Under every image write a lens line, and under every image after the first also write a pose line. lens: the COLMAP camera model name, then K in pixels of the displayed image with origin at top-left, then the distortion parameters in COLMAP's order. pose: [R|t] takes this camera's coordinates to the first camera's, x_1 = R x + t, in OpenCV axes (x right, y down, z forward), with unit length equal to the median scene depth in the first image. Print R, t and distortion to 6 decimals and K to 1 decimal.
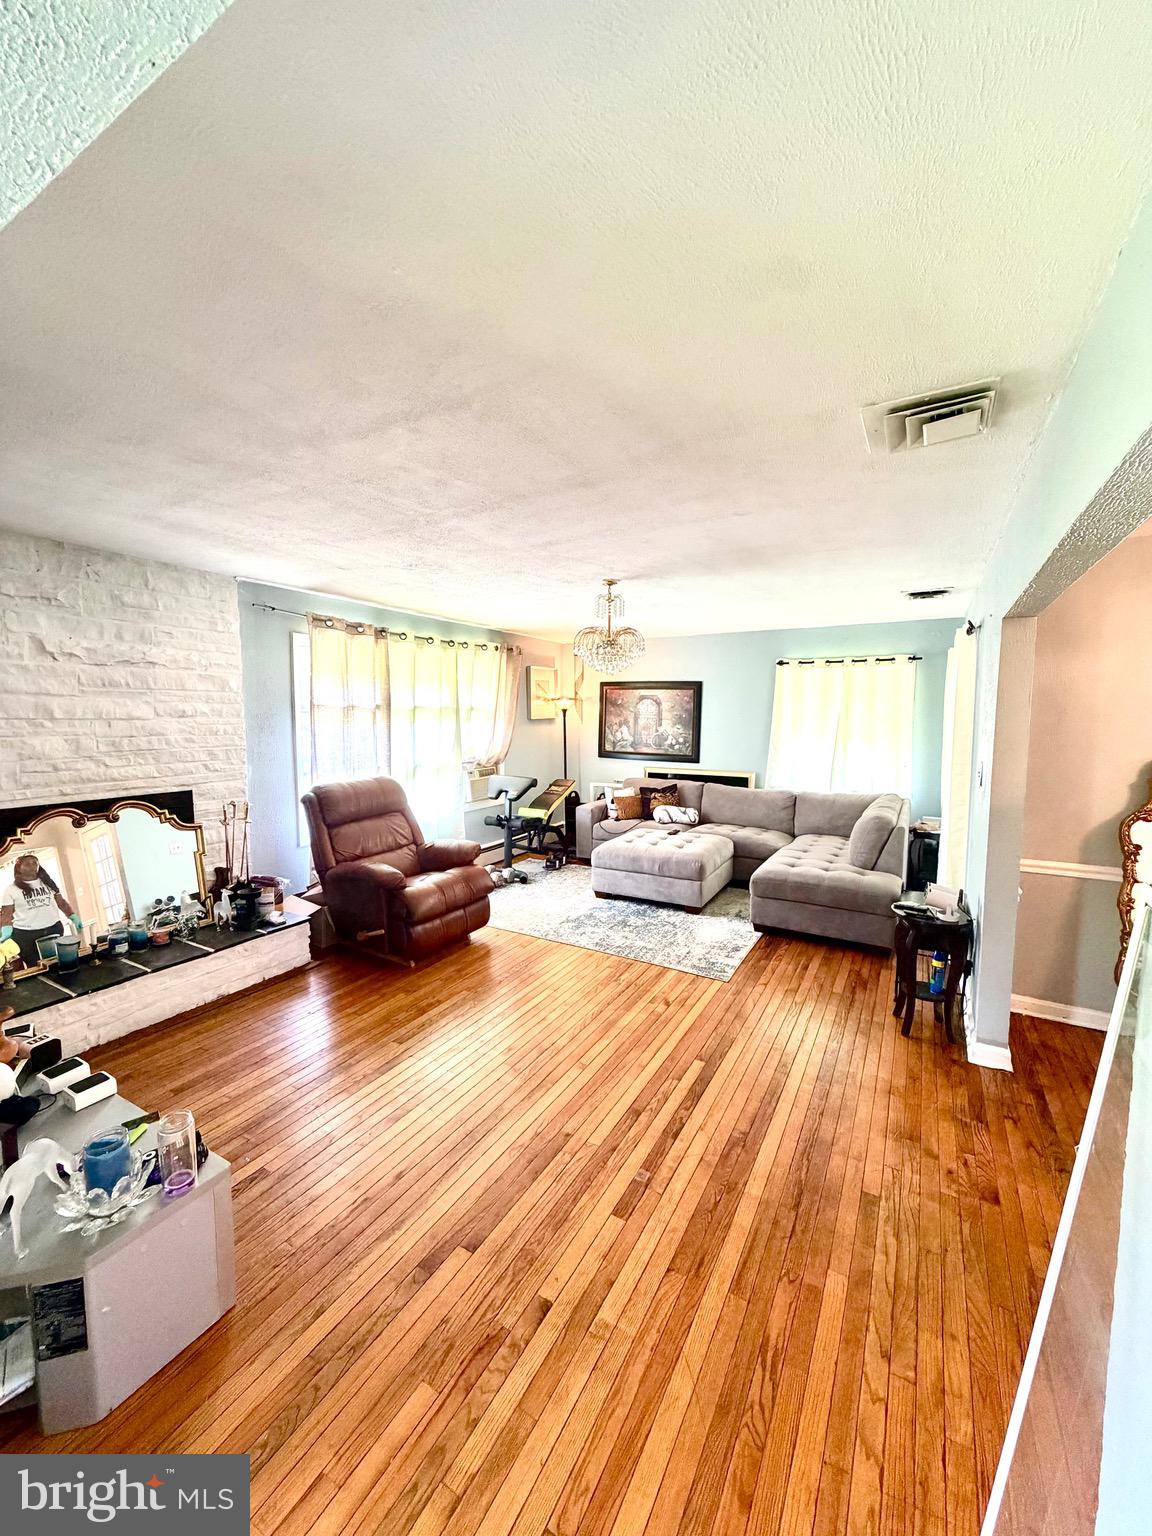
lens RADIAL K [[615.9, 0, 576.0], [0, 615.9, 768.0], [0, 0, 1]] dist [-0.001120, -0.000157]
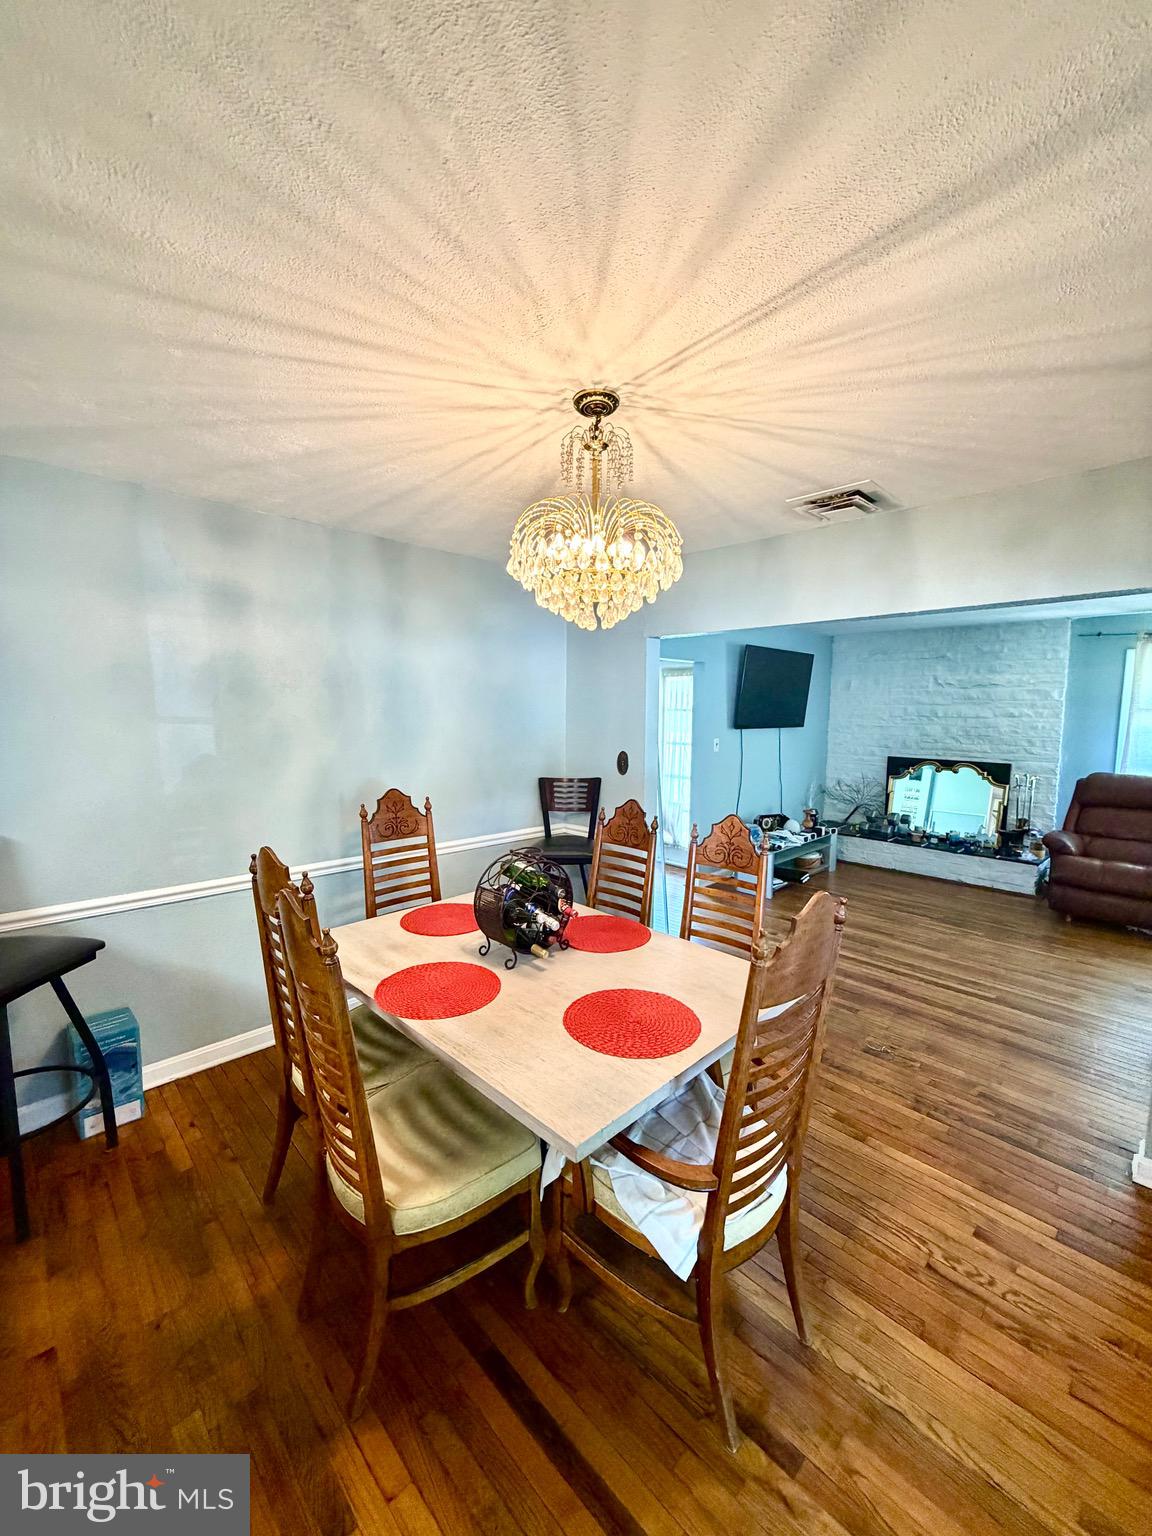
lens RADIAL K [[605.8, 0, 576.0], [0, 605.8, 768.0], [0, 0, 1]] dist [-0.001469, -0.000313]
pose [[-0.272294, 0.087215, -0.958253, 1.251209], [-0.096826, 0.988345, 0.117468, -0.029268], [0.957330, 0.124770, -0.260676, 0.369498]]
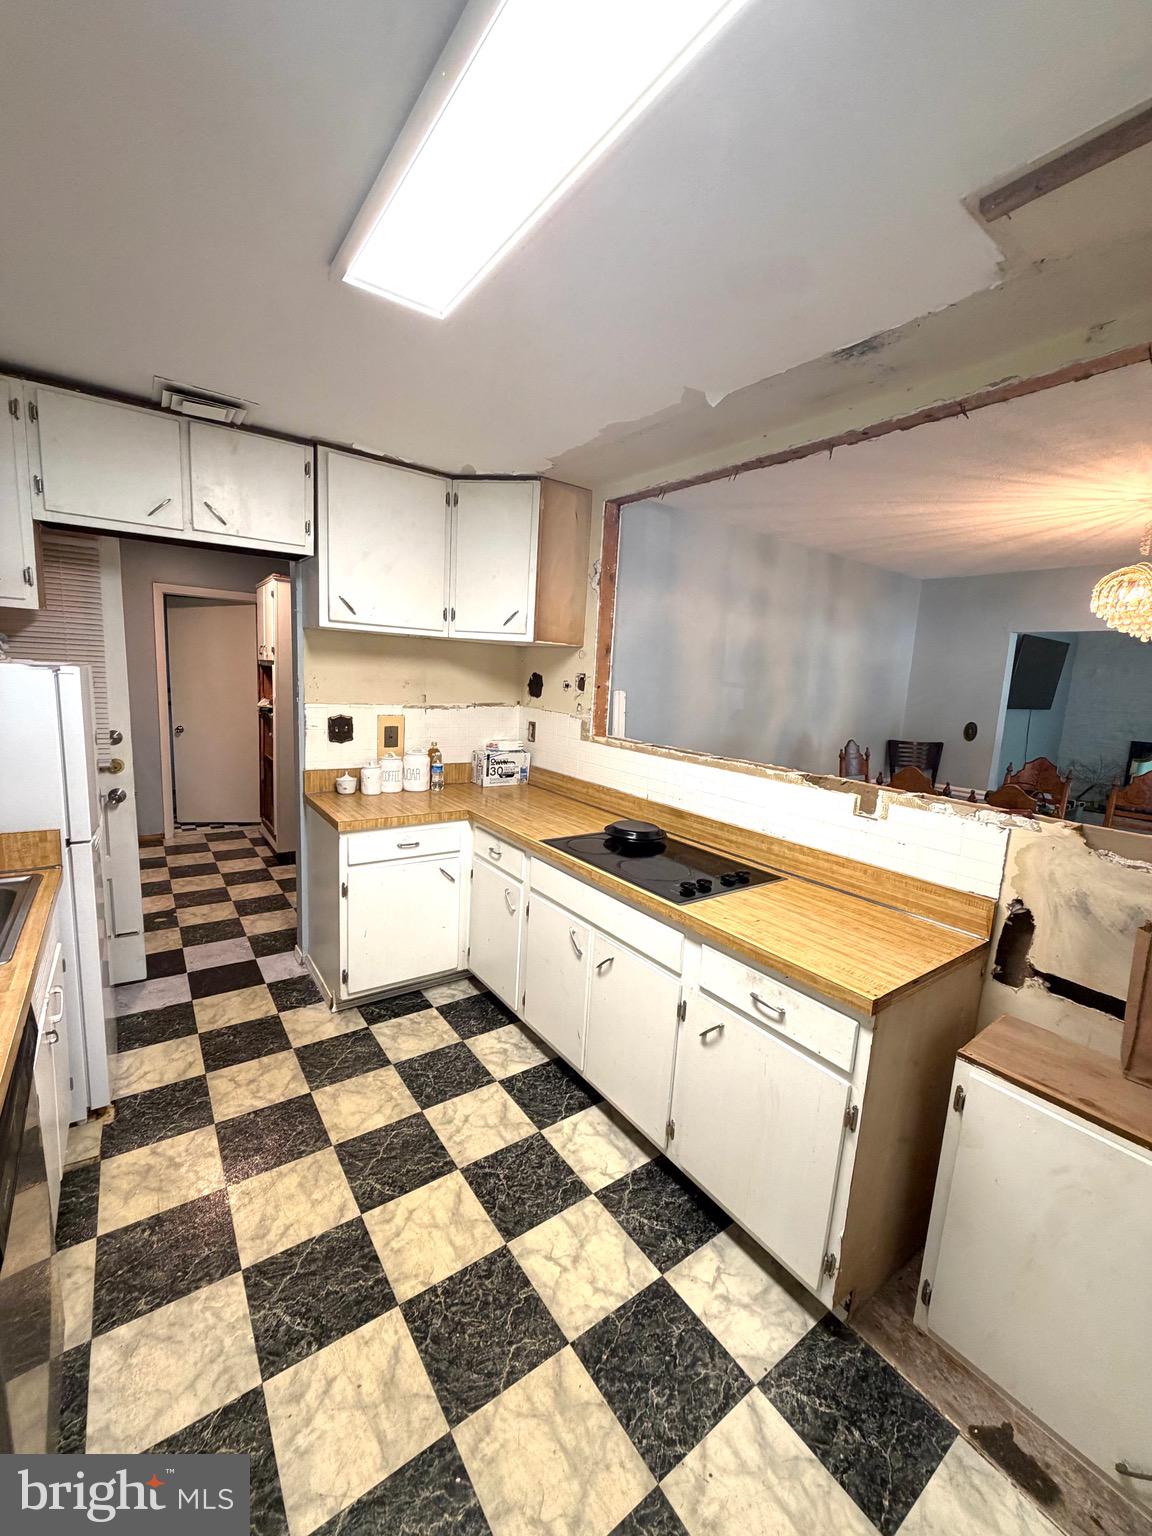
lens RADIAL K [[605.8, 0, 576.0], [0, 605.8, 768.0], [0, 0, 1]] dist [-0.001469, -0.000313]
pose [[-0.406589, 0.115706, -0.906255, 1.778375], [-0.136041, 0.973222, 0.185291, 0.027592], [0.903426, 0.198625, -0.379960, -0.089580]]
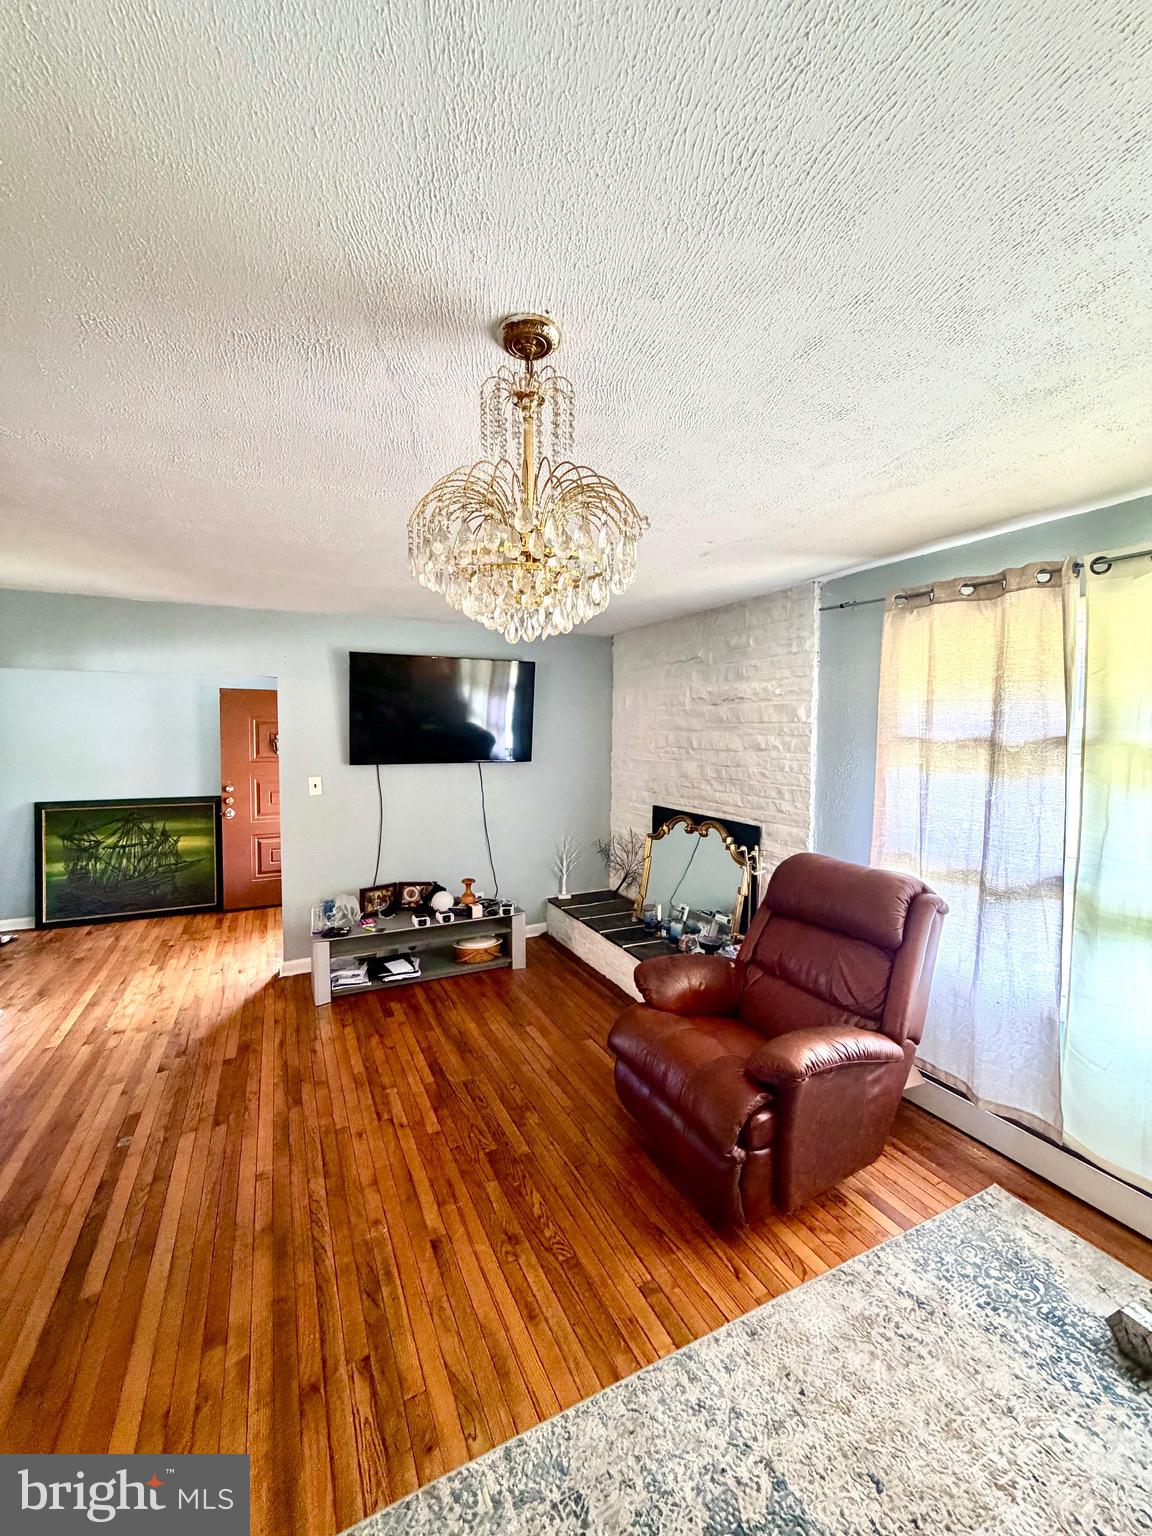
lens RADIAL K [[605.8, 0, 576.0], [0, 605.8, 768.0], [0, 0, 1]] dist [-0.001469, -0.000313]
pose [[-0.557787, 0.044108, -0.828811, 0.336967], [-0.080132, 0.991060, 0.106671, -0.142418], [0.826107, 0.125914, -0.549266, 1.372115]]
